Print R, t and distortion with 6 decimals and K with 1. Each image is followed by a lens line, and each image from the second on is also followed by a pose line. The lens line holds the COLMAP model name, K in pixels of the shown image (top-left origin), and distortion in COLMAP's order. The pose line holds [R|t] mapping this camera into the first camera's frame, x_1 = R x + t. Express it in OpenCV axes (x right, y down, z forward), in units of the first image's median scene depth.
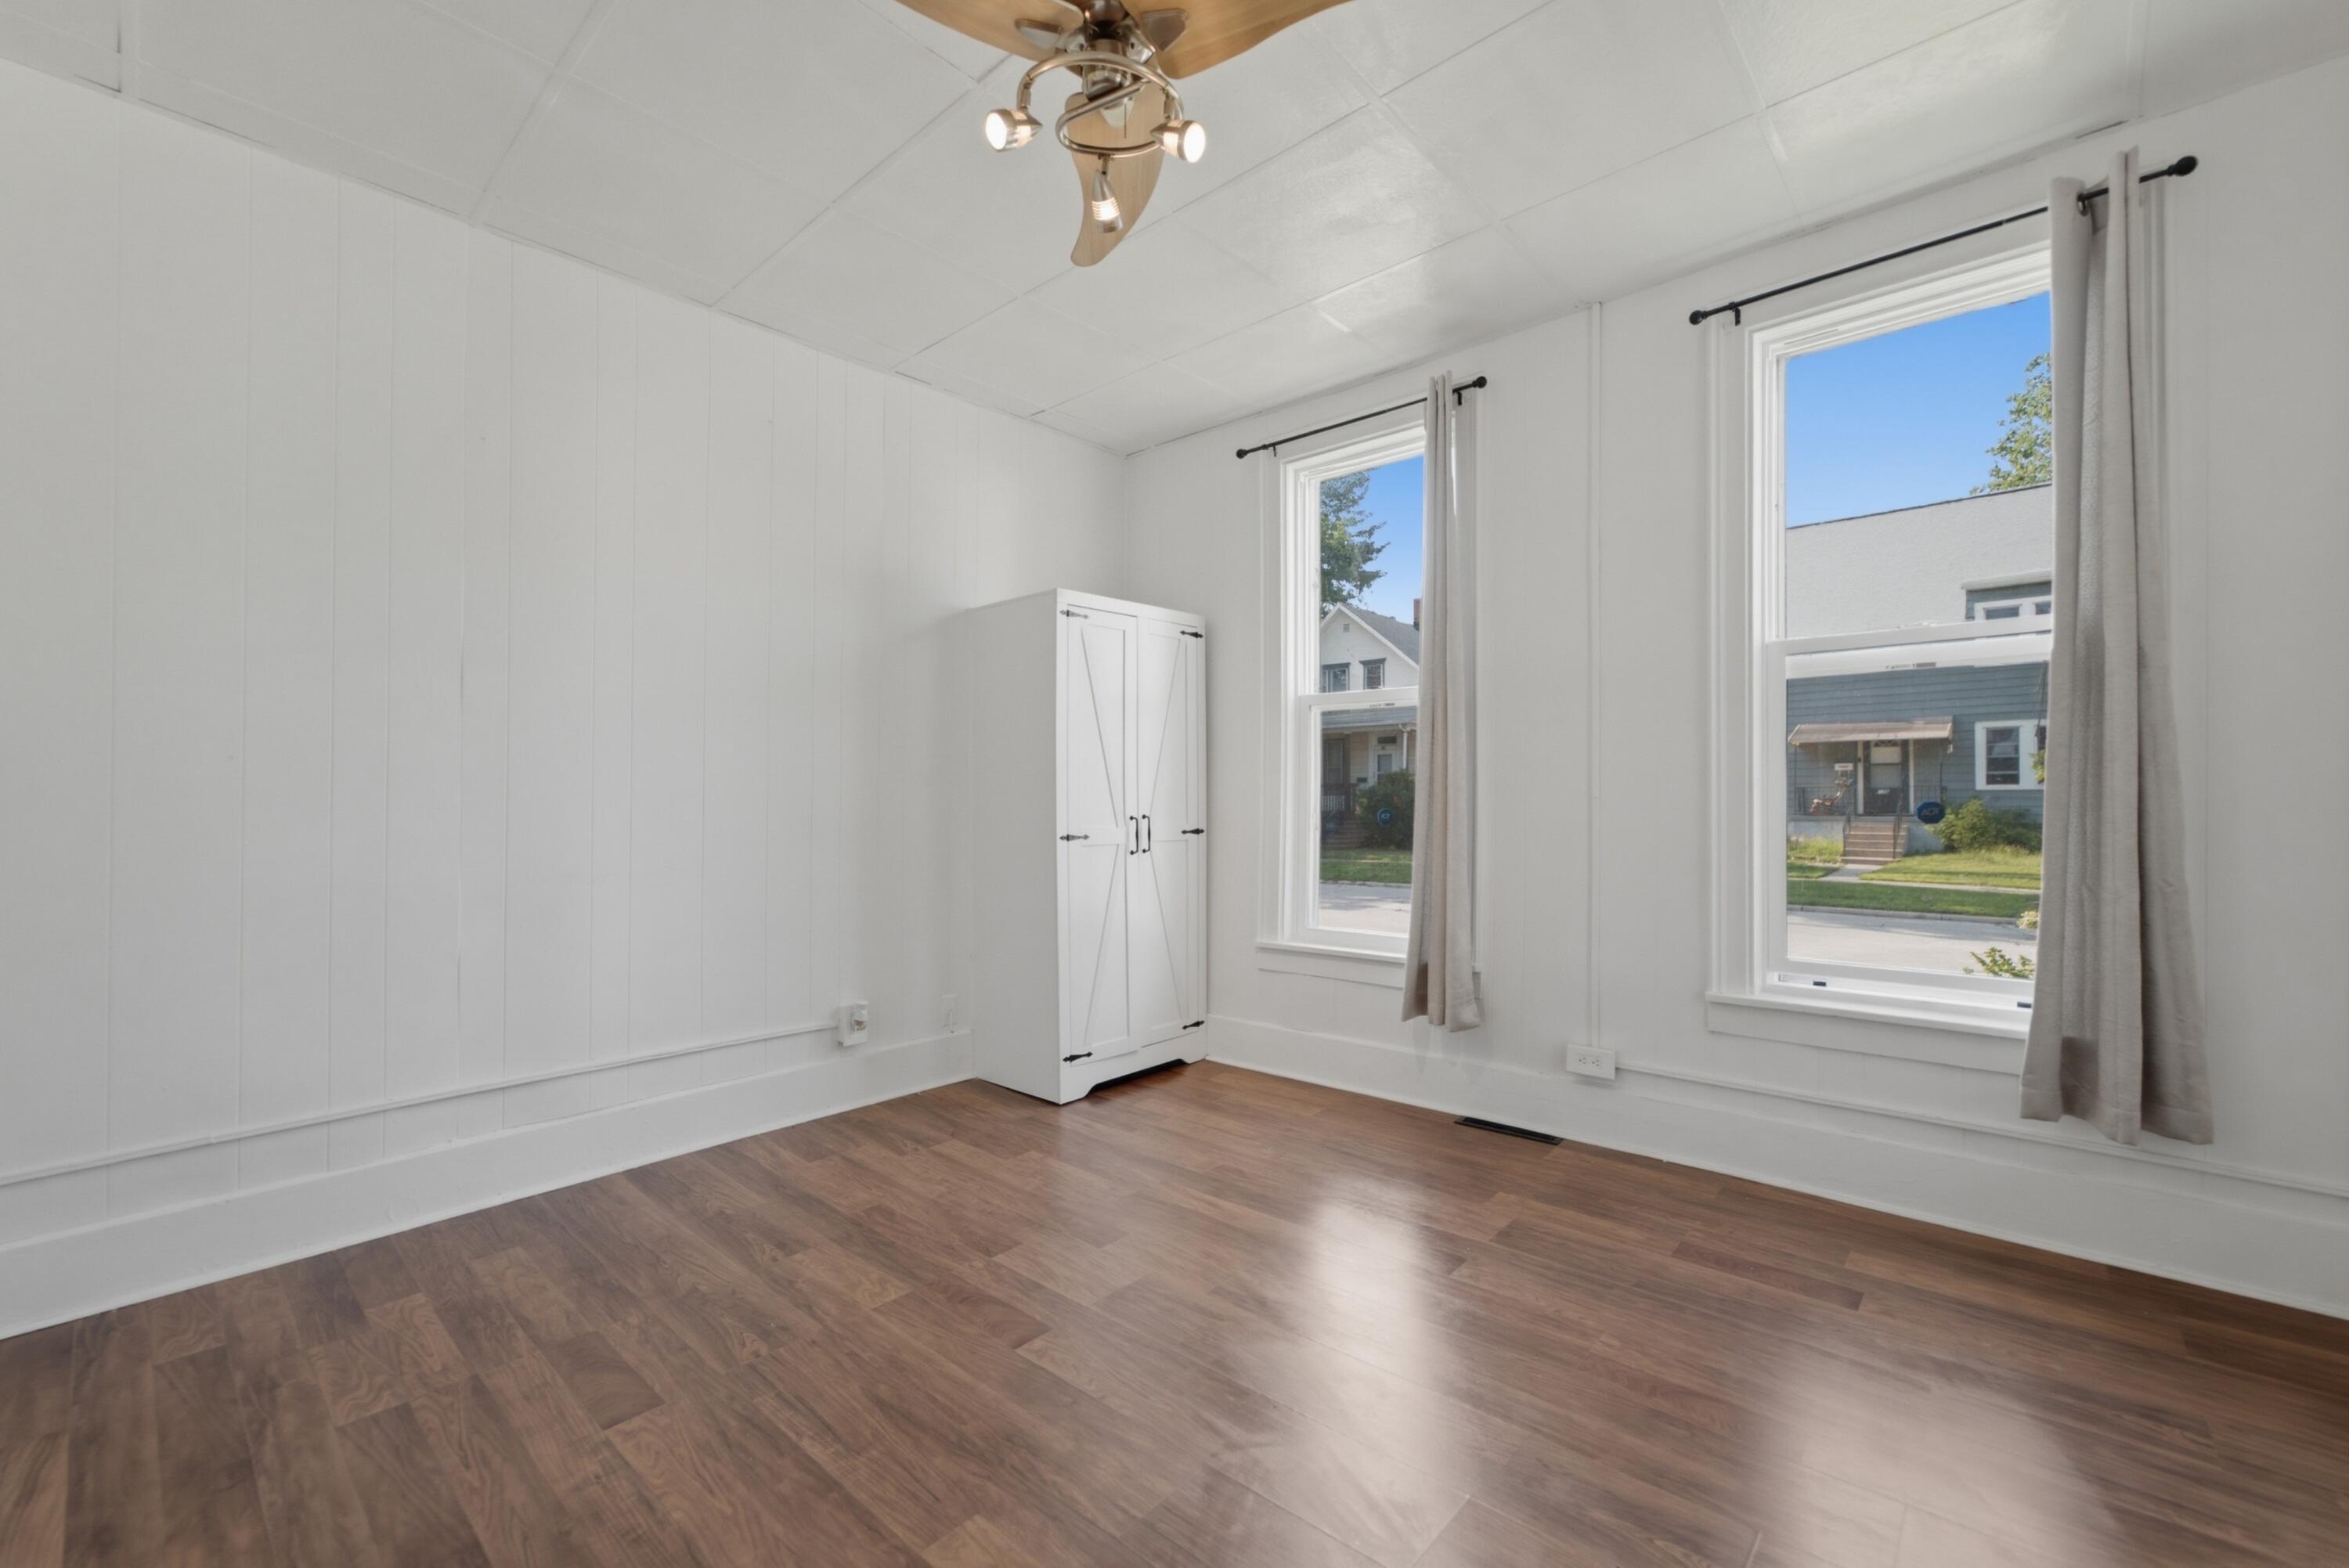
lens RADIAL K [[973.0, 0, 1175.9], [0, 973.0, 788.3], [0, 0, 1]] dist [-0.014192, 0.000440]
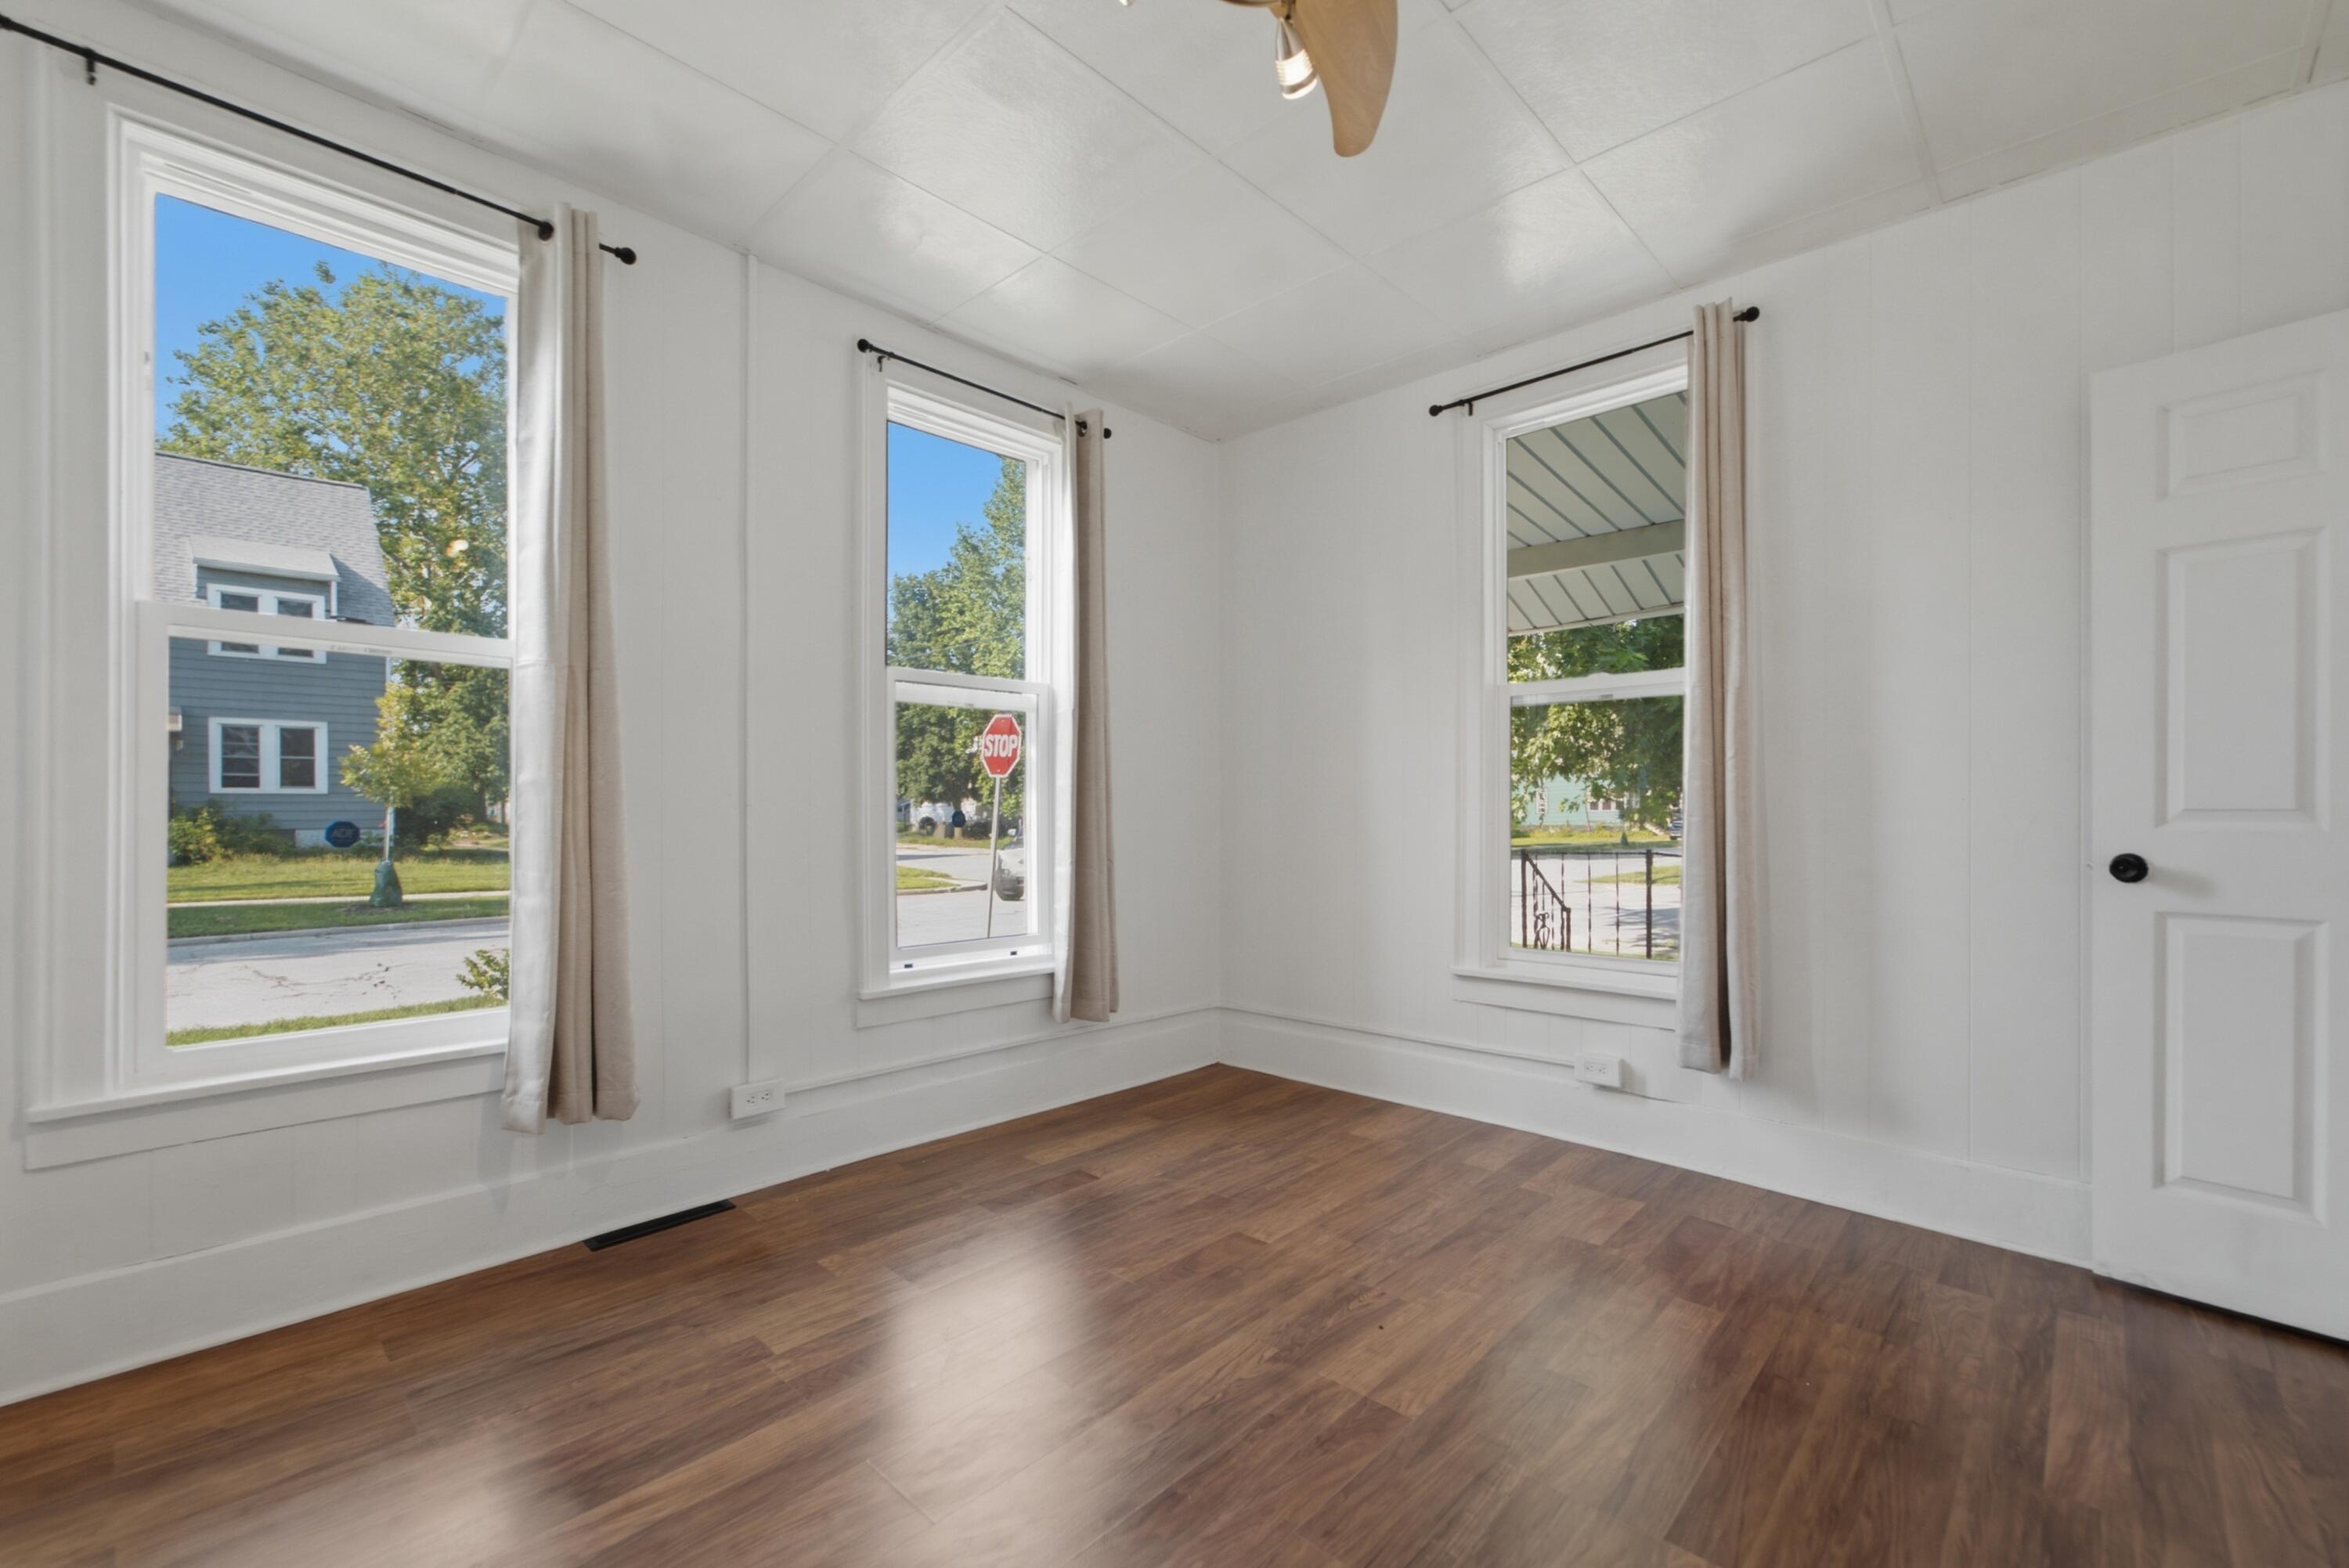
lens RADIAL K [[973.0, 0, 1227.6], [0, 973.0, 802.0], [0, 0, 1]] dist [-0.014192, 0.000440]
pose [[-0.010458, 0.008139, 0.999912, -0.453312], [-0.017436, 0.999813, -0.008320, 0.006062], [-0.999793, -0.017521, -0.010314, 0.548147]]
